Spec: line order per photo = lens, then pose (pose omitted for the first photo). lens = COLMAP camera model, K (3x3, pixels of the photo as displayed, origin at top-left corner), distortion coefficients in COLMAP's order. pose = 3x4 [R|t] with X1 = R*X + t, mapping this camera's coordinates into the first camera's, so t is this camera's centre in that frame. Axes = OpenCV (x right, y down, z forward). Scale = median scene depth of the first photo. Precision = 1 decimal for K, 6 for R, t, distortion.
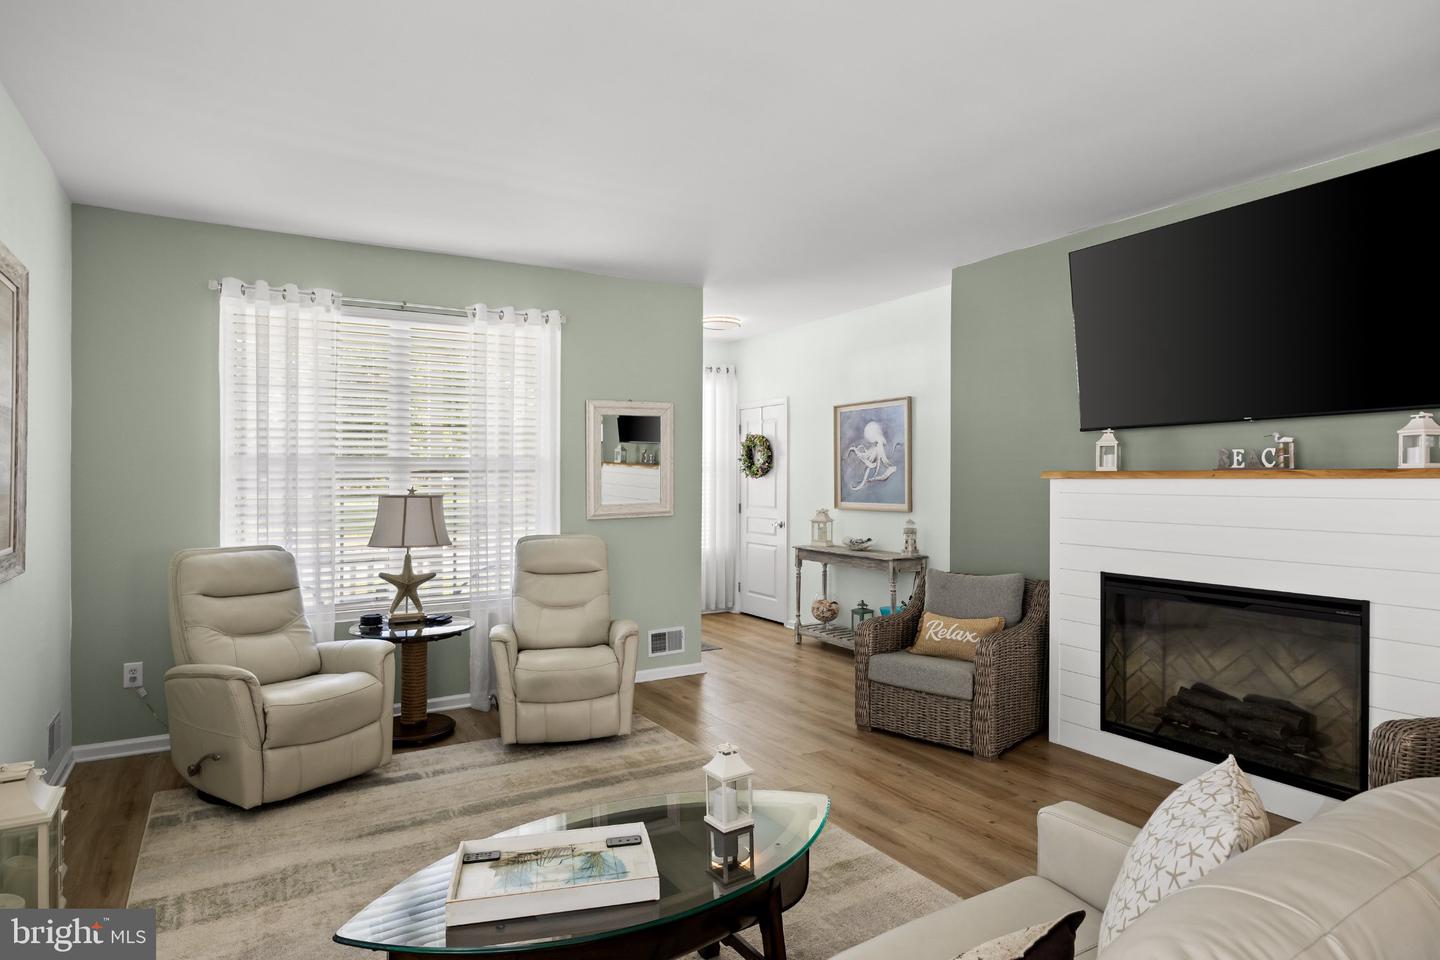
lens RADIAL K [[808.5, 0, 715.7], [0, 808.5, 475.6], [0, 0, 1]] dist [0.020955, -0.011735]
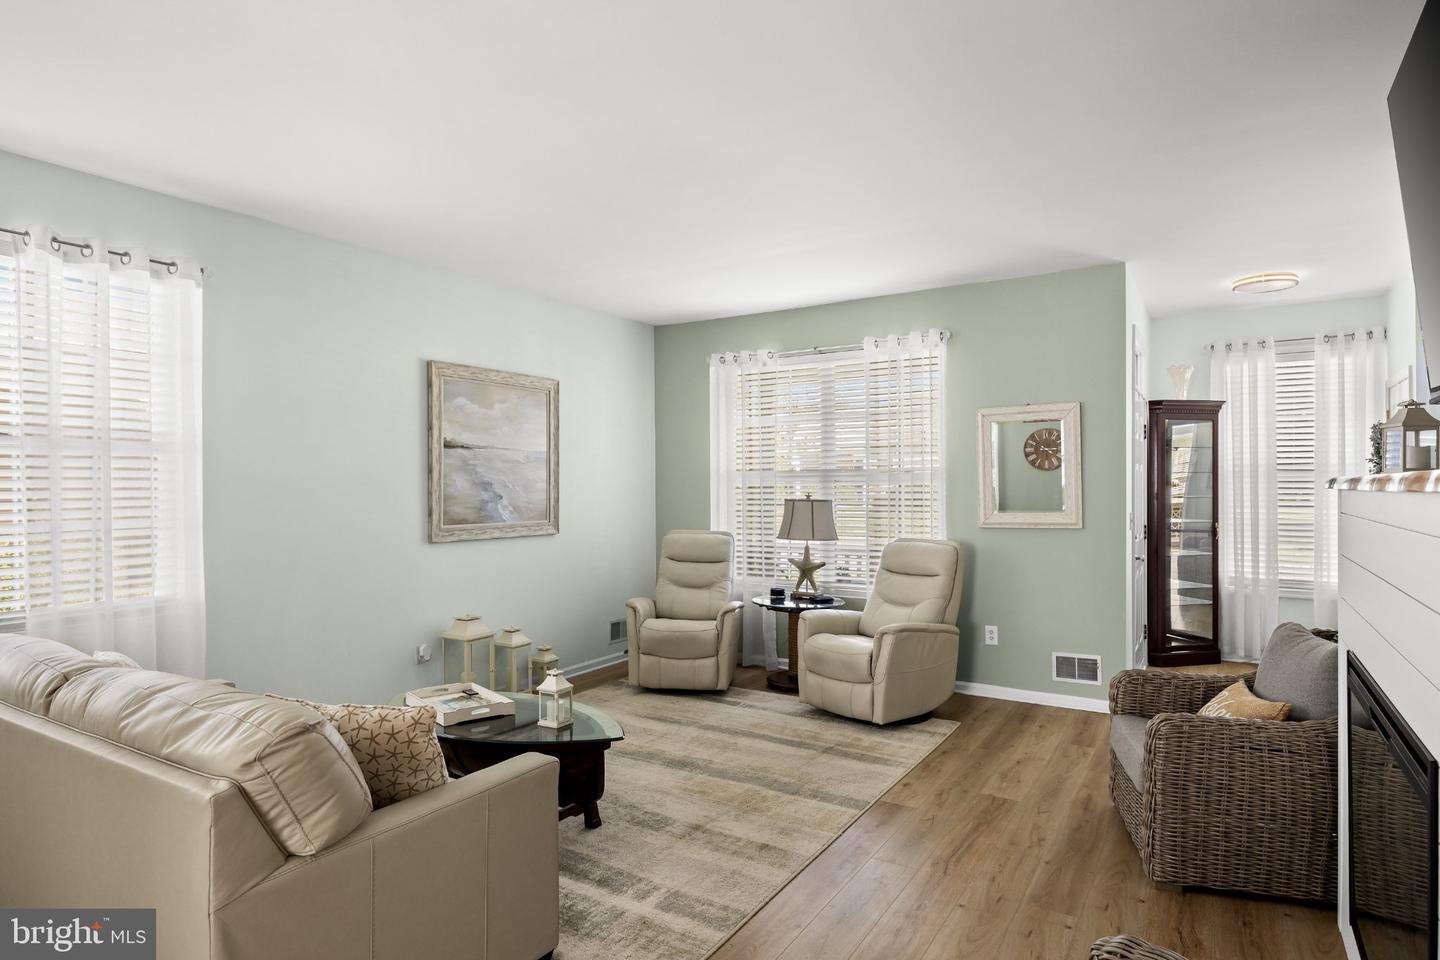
lens RADIAL K [[808.5, 0, 717.5], [0, 808.5, 490.4], [0, 0, 1]] dist [0.020955, -0.011735]
pose [[0.458911, 0.009009, -0.888436, 0.783745], [0.003670, 0.999921, 0.012034, -0.007387], [0.888474, -0.008783, 0.458842, 0.325358]]
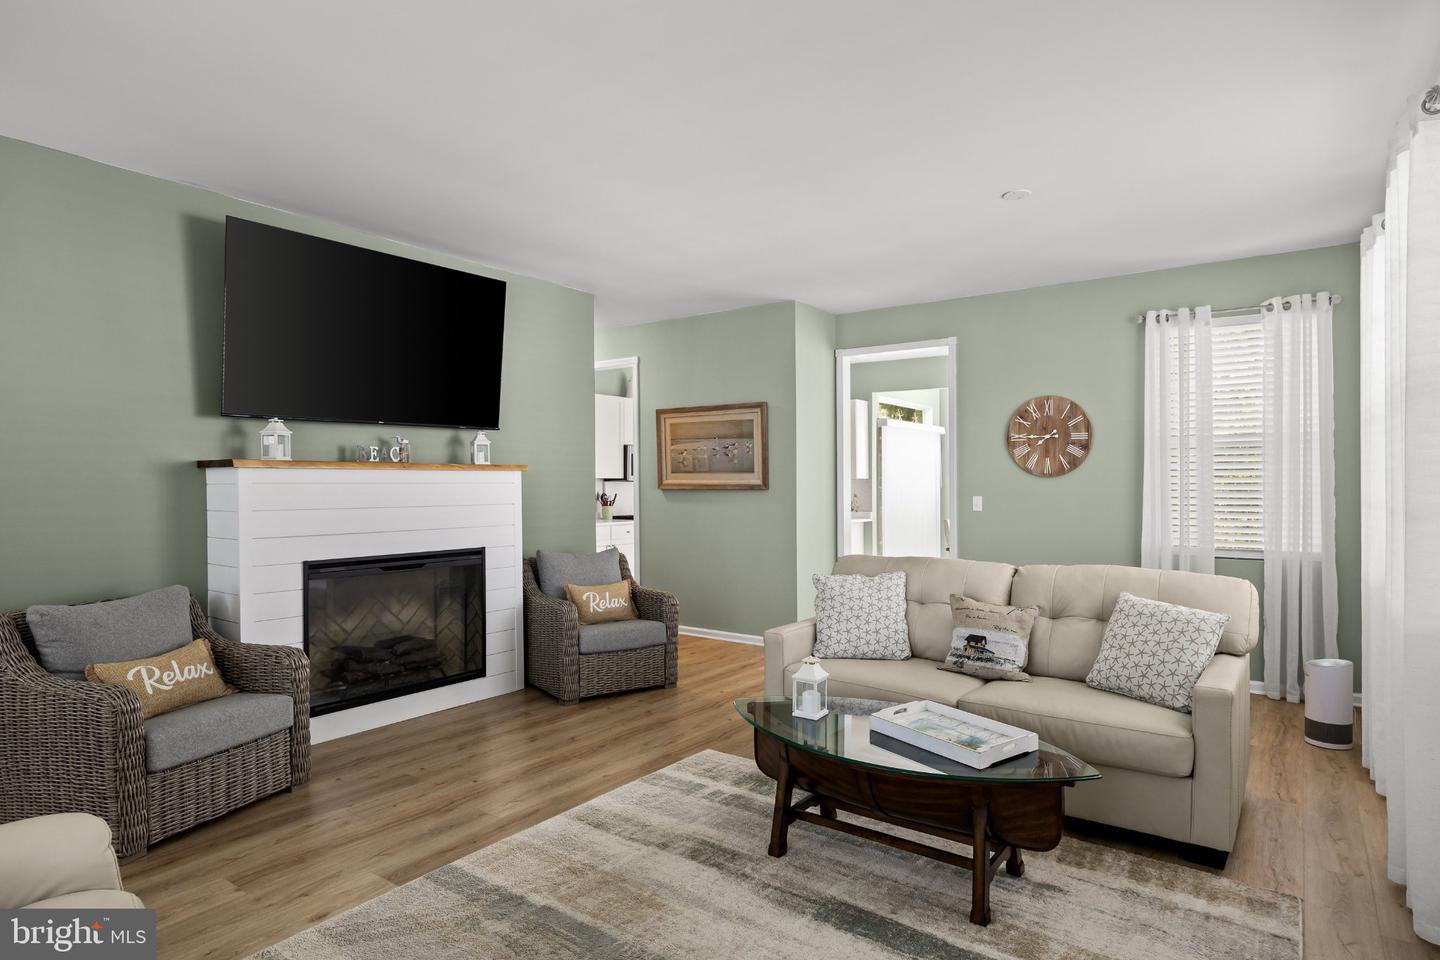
lens RADIAL K [[808.5, 0, 718.2], [0, 808.5, 472.7], [0, 0, 1]] dist [0.020955, -0.011735]
pose [[-0.397167, 0.004797, 0.917734, -0.652777], [-0.008752, 0.999921, -0.009014, 0.013193], [-0.917704, -0.011612, -0.397094, 0.928605]]
